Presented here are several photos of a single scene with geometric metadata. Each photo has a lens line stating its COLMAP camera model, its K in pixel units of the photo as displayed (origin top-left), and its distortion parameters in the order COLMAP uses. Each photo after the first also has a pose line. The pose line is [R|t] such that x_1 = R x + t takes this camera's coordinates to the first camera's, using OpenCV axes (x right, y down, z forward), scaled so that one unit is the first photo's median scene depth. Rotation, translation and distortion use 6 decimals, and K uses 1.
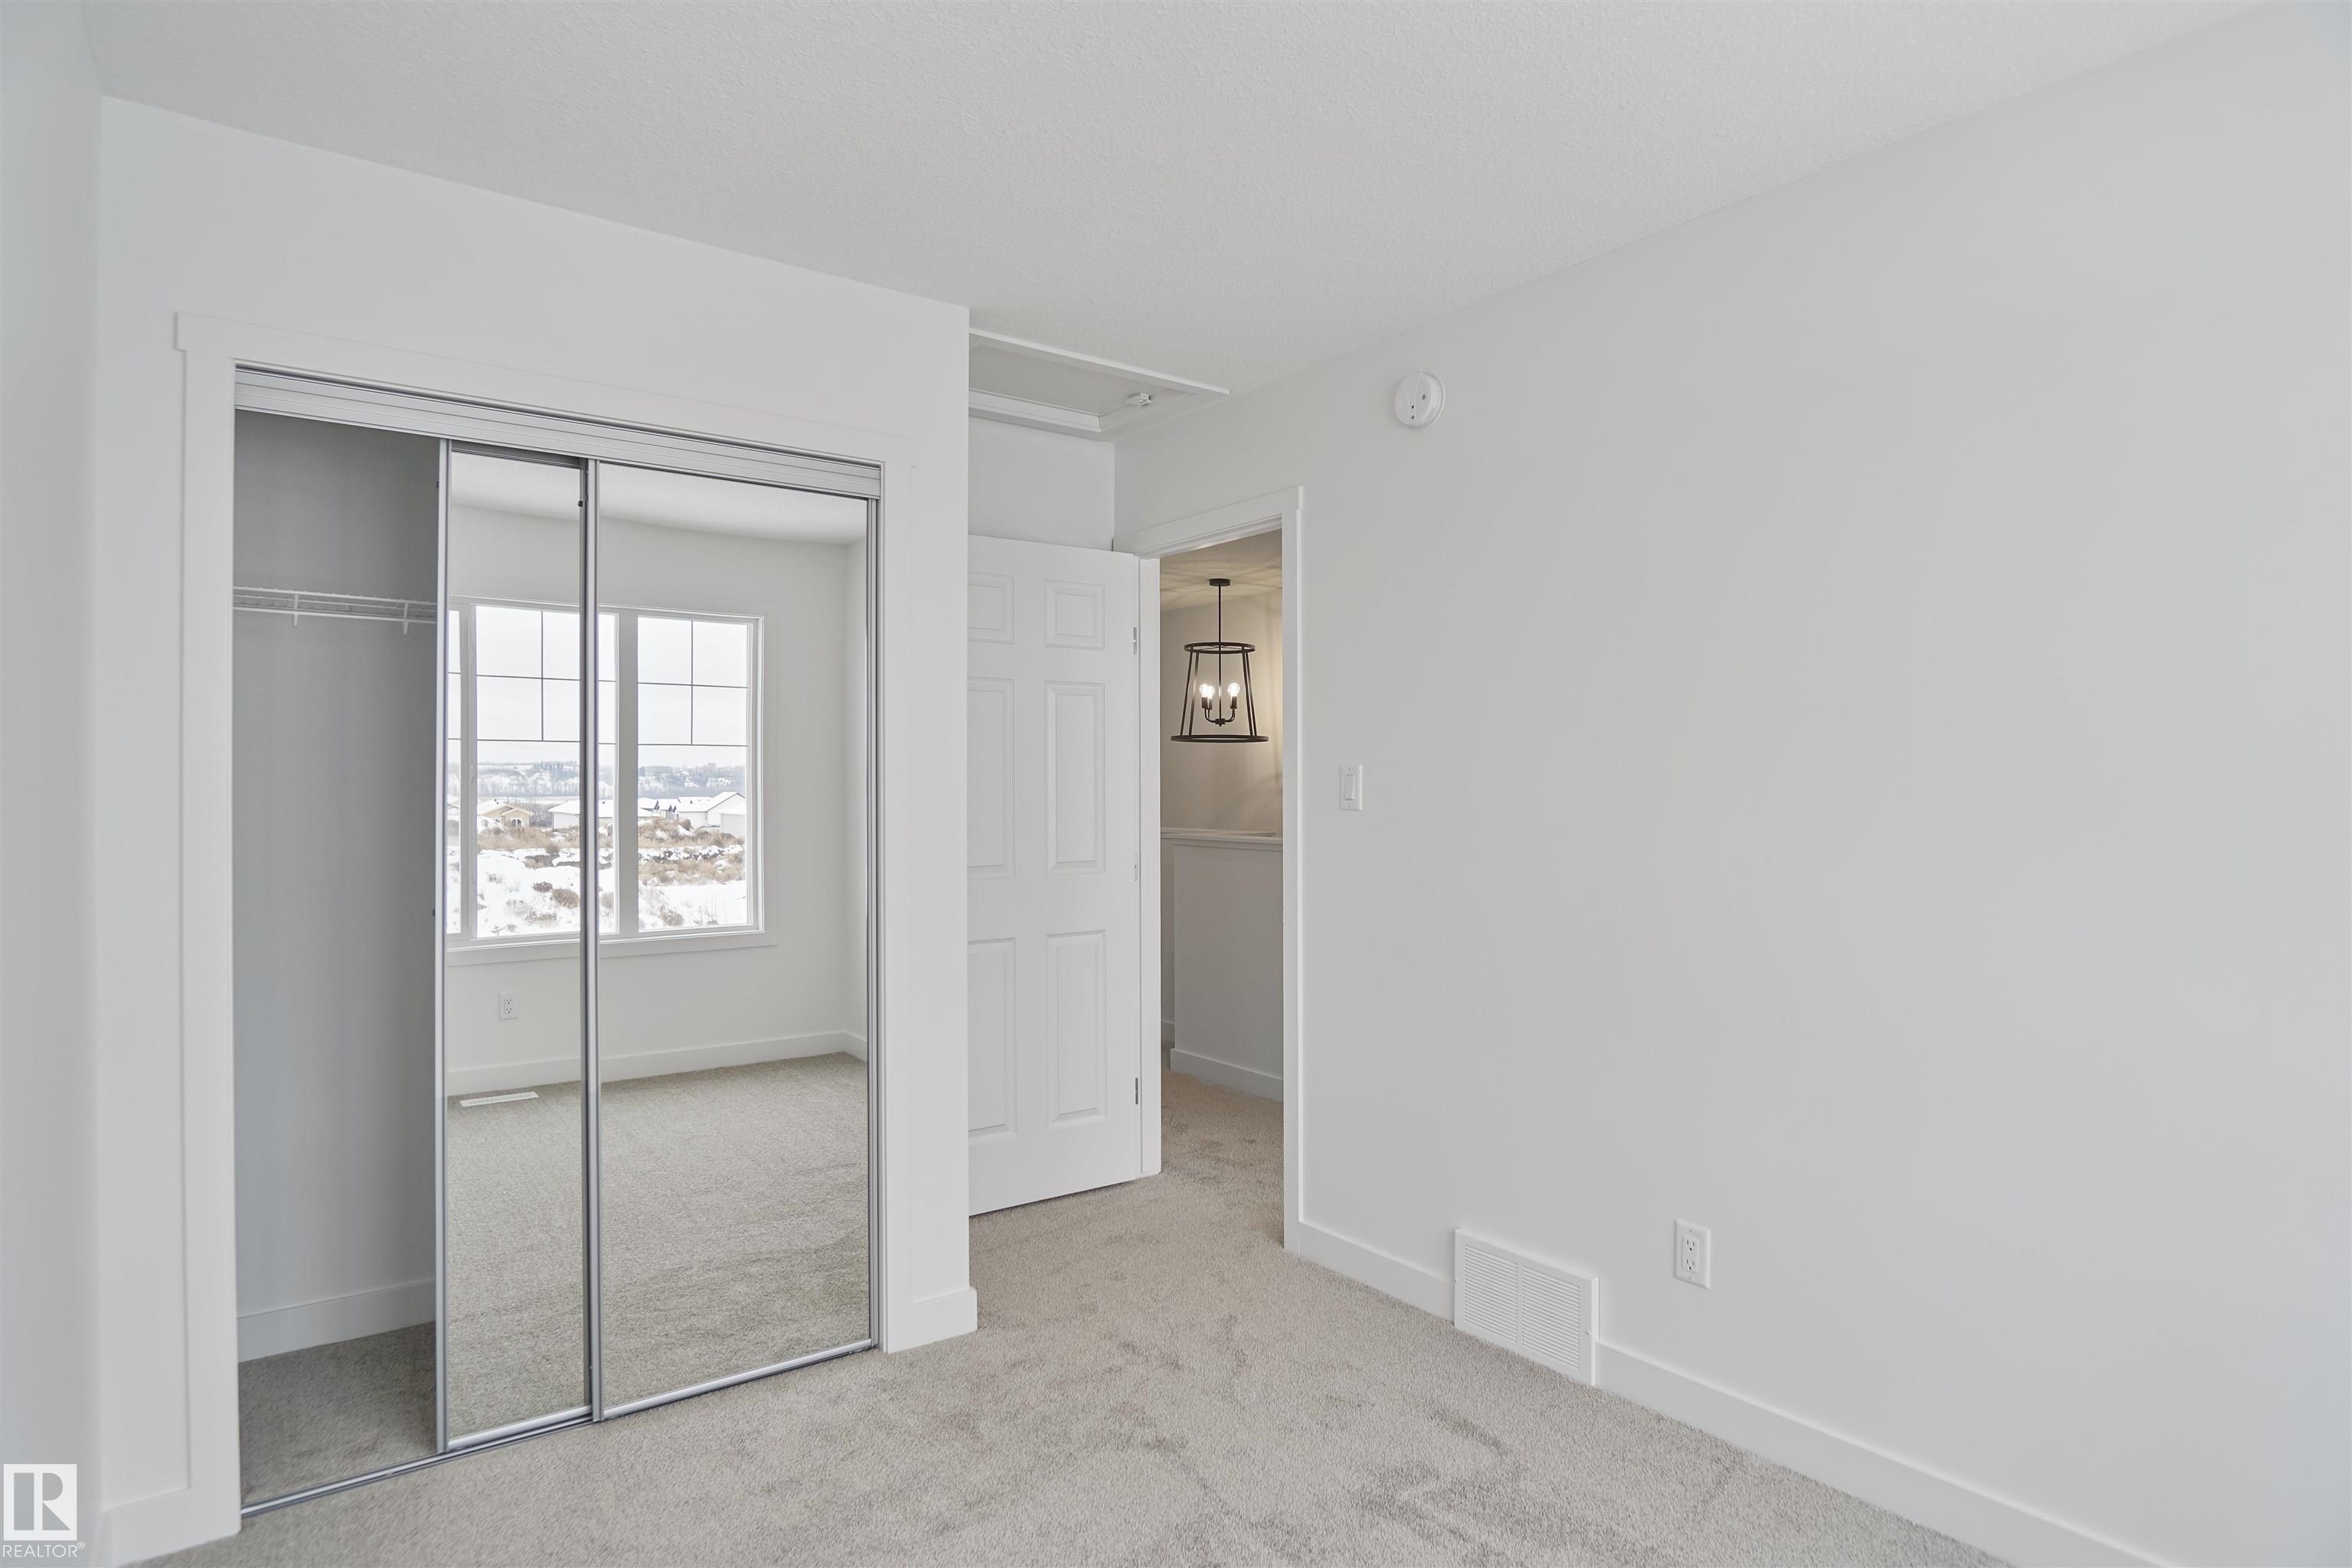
lens RADIAL K [[1259.8, 0, 1183.4], [0, 1259.8, 759.0], [0, 0, 1]] dist [-0.027933, 0.002522]
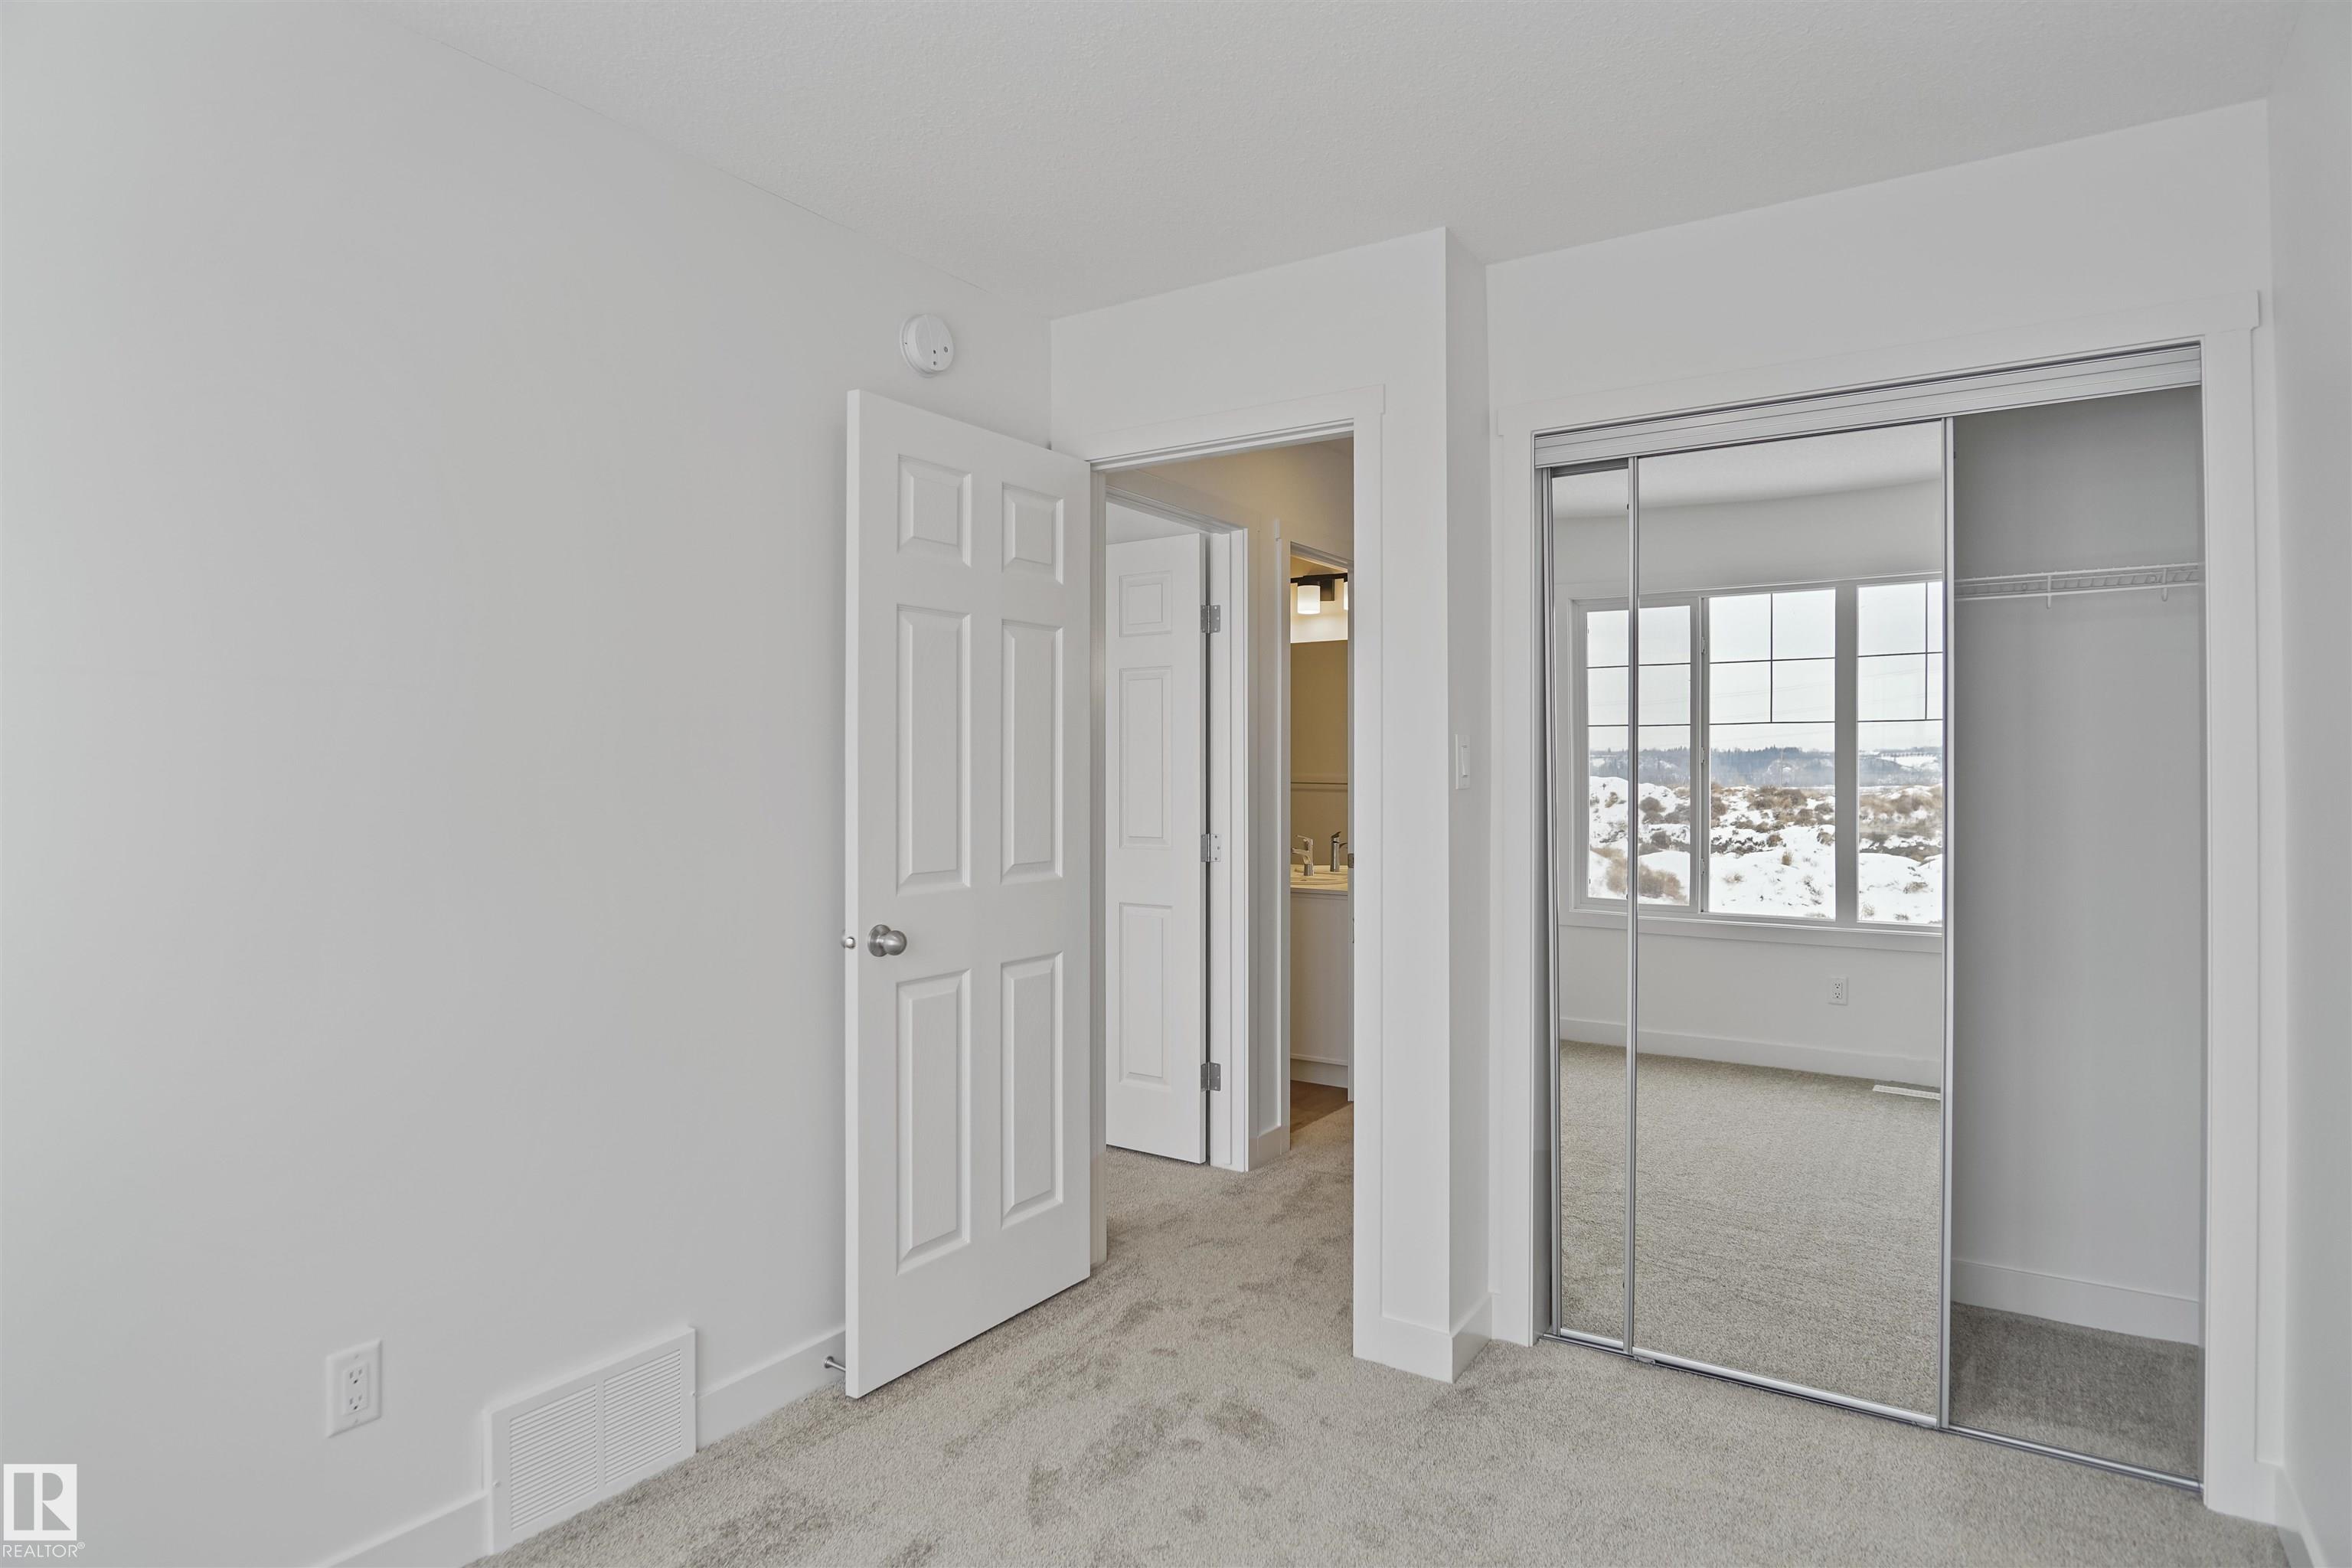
lens RADIAL K [[1224.2, 0, 1178.7], [0, 1224.2, 752.6], [0, 0, 1]] dist [0.000940, 0.000447]
pose [[0.305361, -0.004125, -0.952228, 0.368517], [0.015082, 0.999886, 0.000506, 0.004098], [0.952117, -0.014516, 0.305388, 0.292306]]
